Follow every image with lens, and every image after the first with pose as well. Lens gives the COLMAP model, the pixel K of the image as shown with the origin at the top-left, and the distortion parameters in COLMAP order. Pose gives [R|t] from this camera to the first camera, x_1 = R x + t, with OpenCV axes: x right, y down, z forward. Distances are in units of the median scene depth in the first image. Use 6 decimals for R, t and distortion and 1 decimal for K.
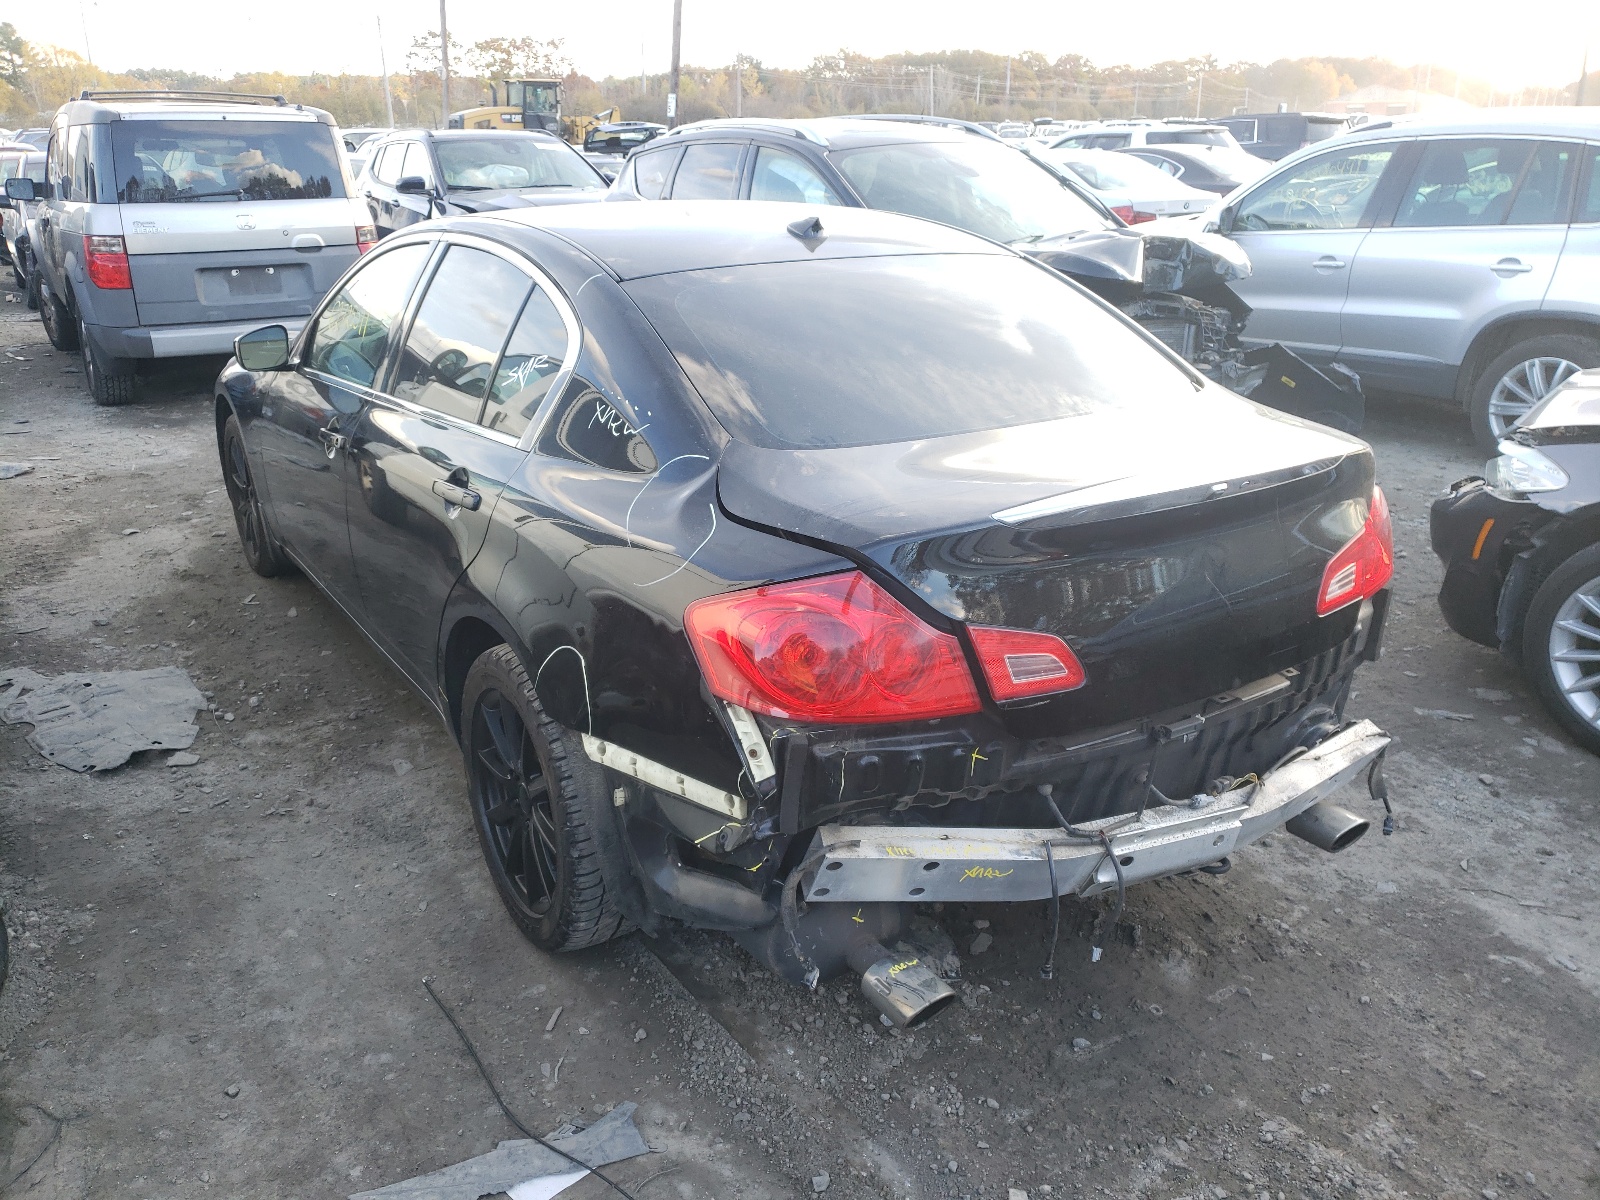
lens RADIAL K [[1283.3, 0, 792.8], [0, 1283.3, 601.0], [0, 0, 1]] dist [0.007845, 0.008305]
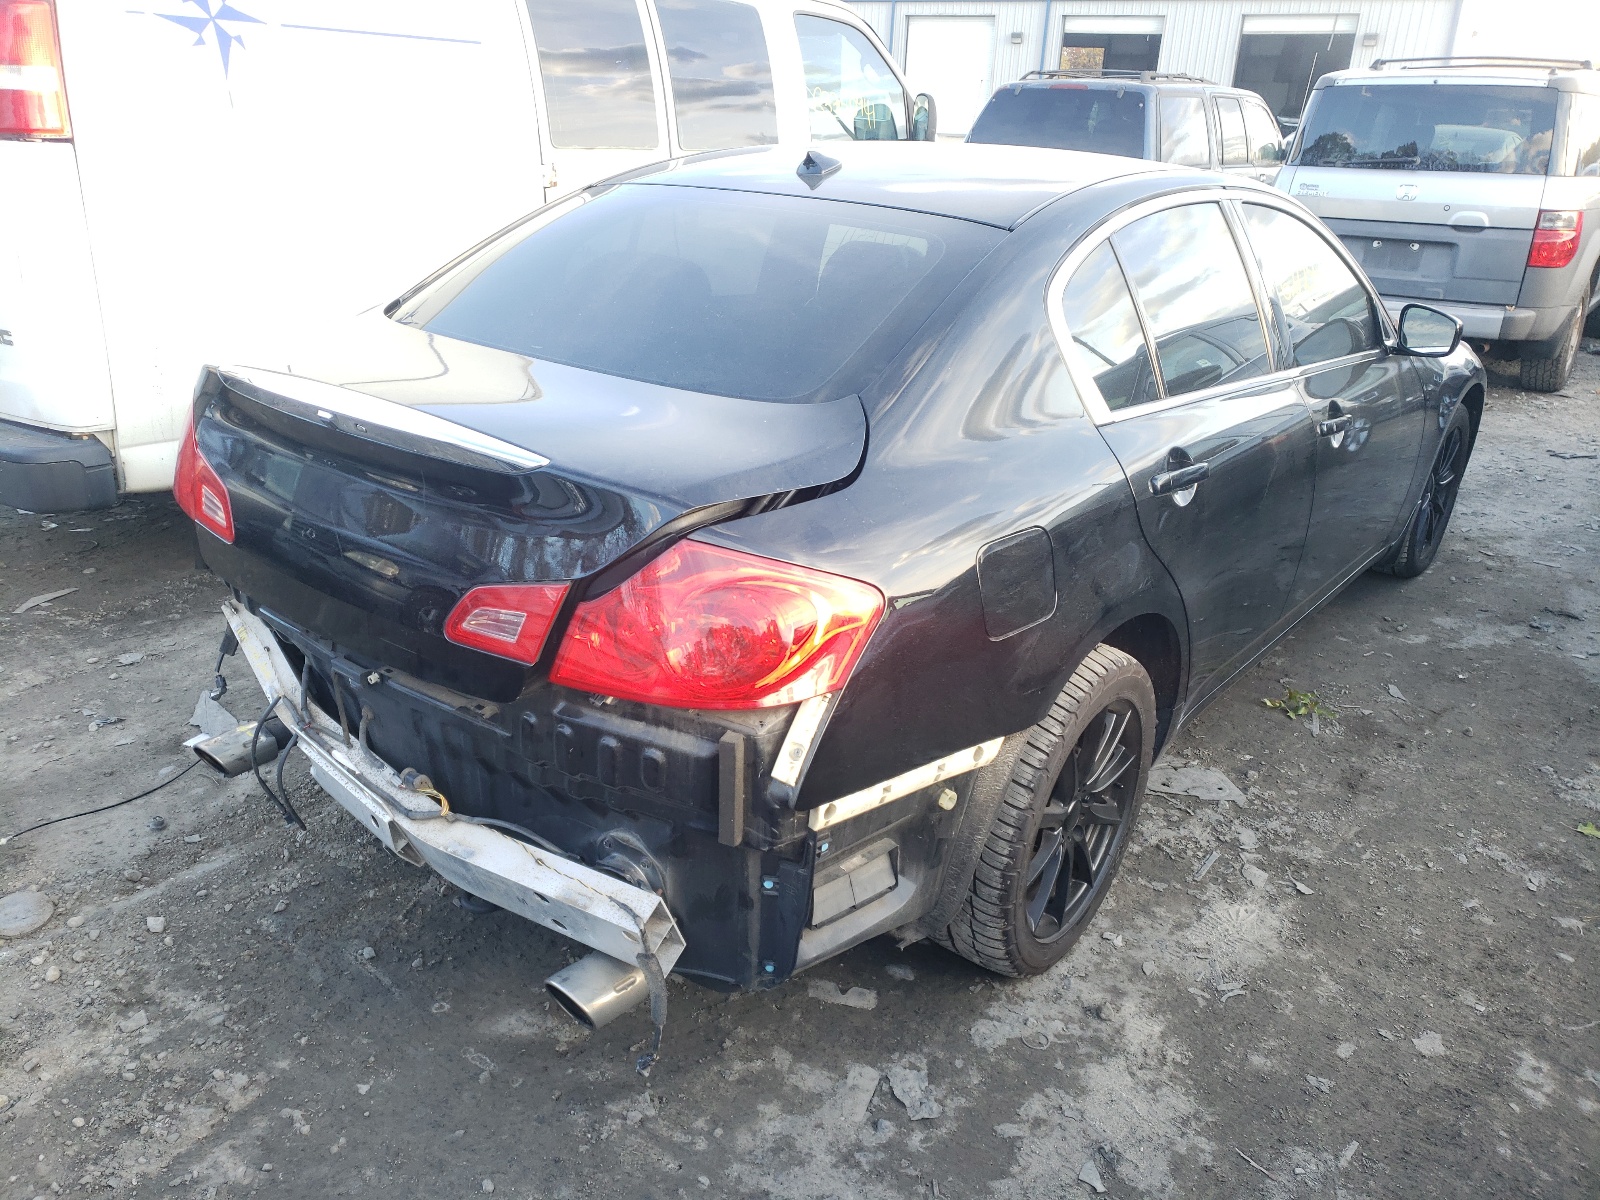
lens RADIAL K [[1283.3, 0, 792.0], [0, 1283.3, 600.2], [0, 0, 1]] dist [0.007845, 0.008305]
pose [[0.299058, 0.348266, -0.888412, 1.025935], [-0.345246, 0.907437, 0.239507, -0.240608], [0.889590, 0.235094, 0.391613, 0.762866]]
